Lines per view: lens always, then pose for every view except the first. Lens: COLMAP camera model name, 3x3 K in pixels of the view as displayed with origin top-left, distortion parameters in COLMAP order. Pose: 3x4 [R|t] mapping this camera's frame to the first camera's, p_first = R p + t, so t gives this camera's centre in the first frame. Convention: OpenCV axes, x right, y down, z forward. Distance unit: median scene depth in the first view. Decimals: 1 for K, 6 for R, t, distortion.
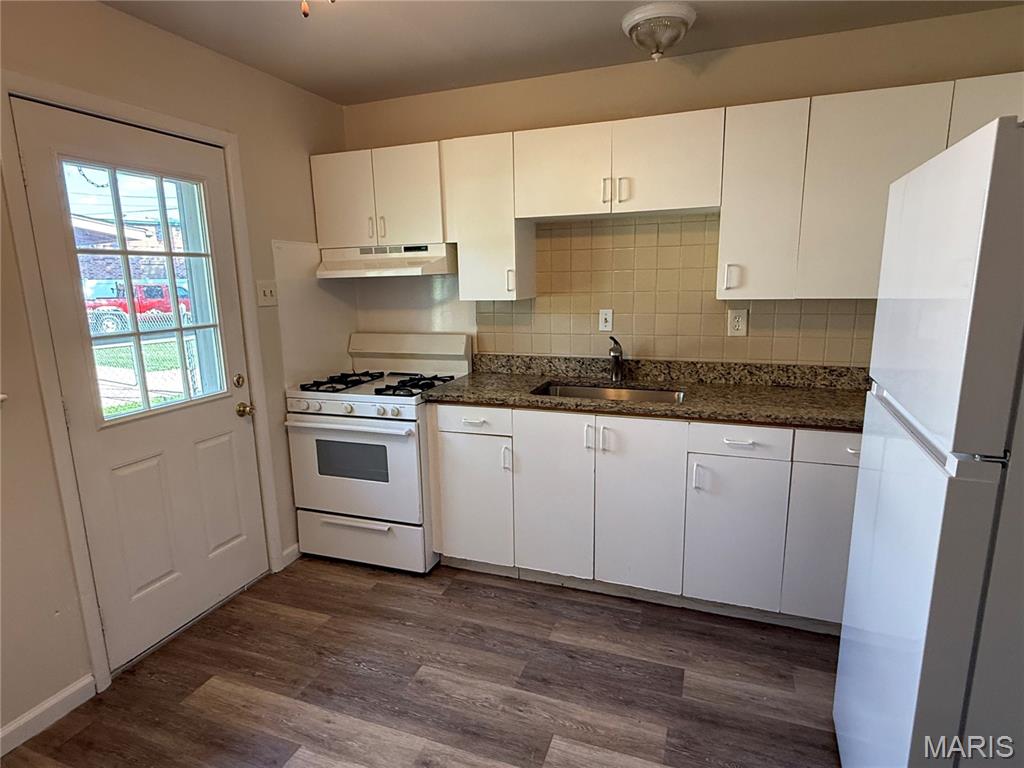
lens RADIAL K [[556.6, 0, 509.6], [0, 556.6, 387.2], [0, 0, 1]] dist [-0.004017, -0.000383]
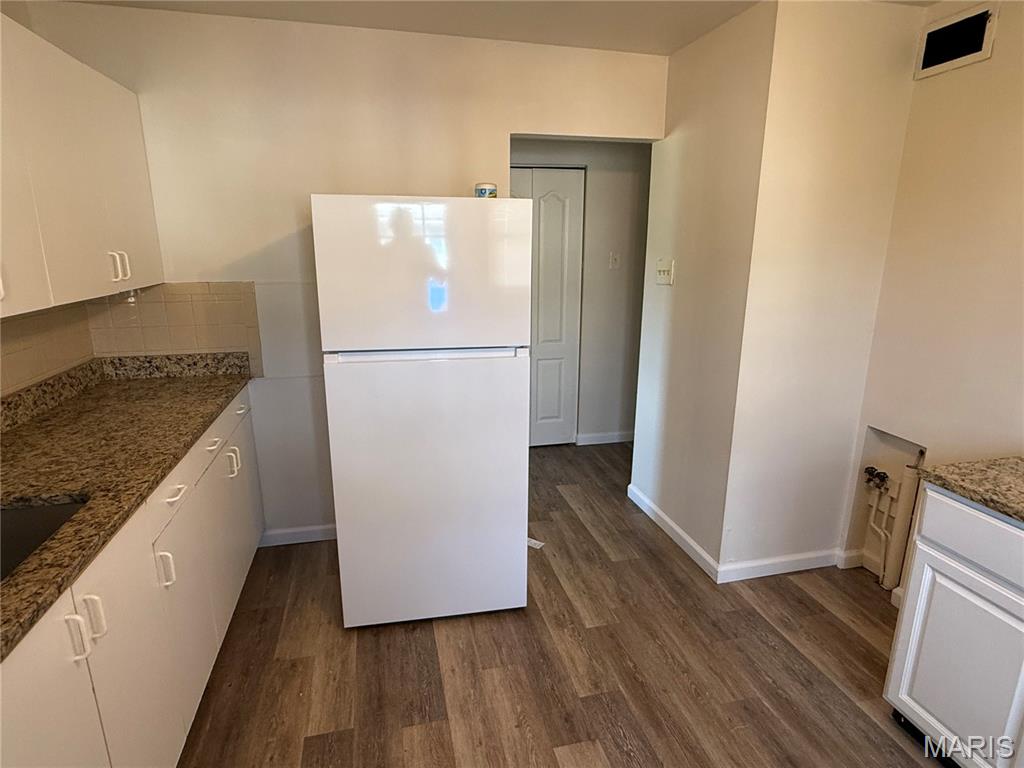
lens RADIAL K [[556.6, 0, 509.8], [0, 556.6, 382.3], [0, 0, 1]] dist [-0.004017, -0.000383]
pose [[-0.557981, -0.187026, 0.808504, -0.357938], [0.168555, 0.928422, 0.331092, -0.180956], [-0.812556, 0.321020, -0.486517, 0.790787]]
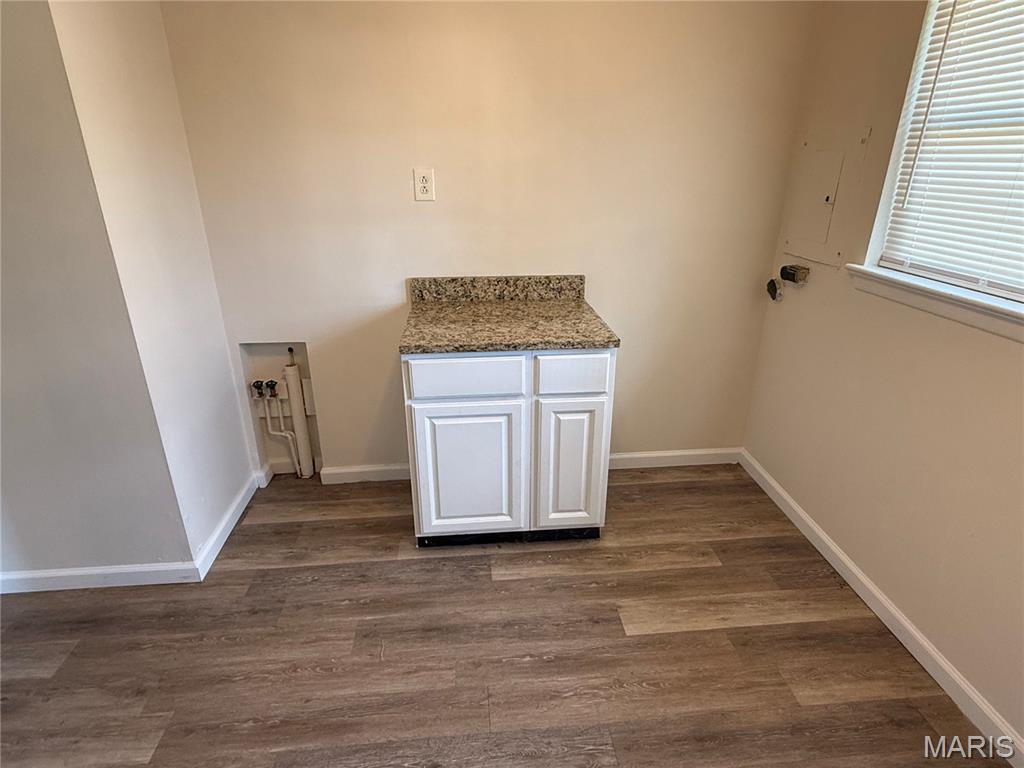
lens RADIAL K [[556.6, 0, 513.2], [0, 556.6, 384.8], [0, 0, 1]] dist [-0.004017, -0.000383]
pose [[-0.901907, 0.178700, -0.393231, 0.035181], [-0.068467, 0.839745, 0.538648, -0.166501], [0.426470, 0.512733, -0.745136, 0.774430]]
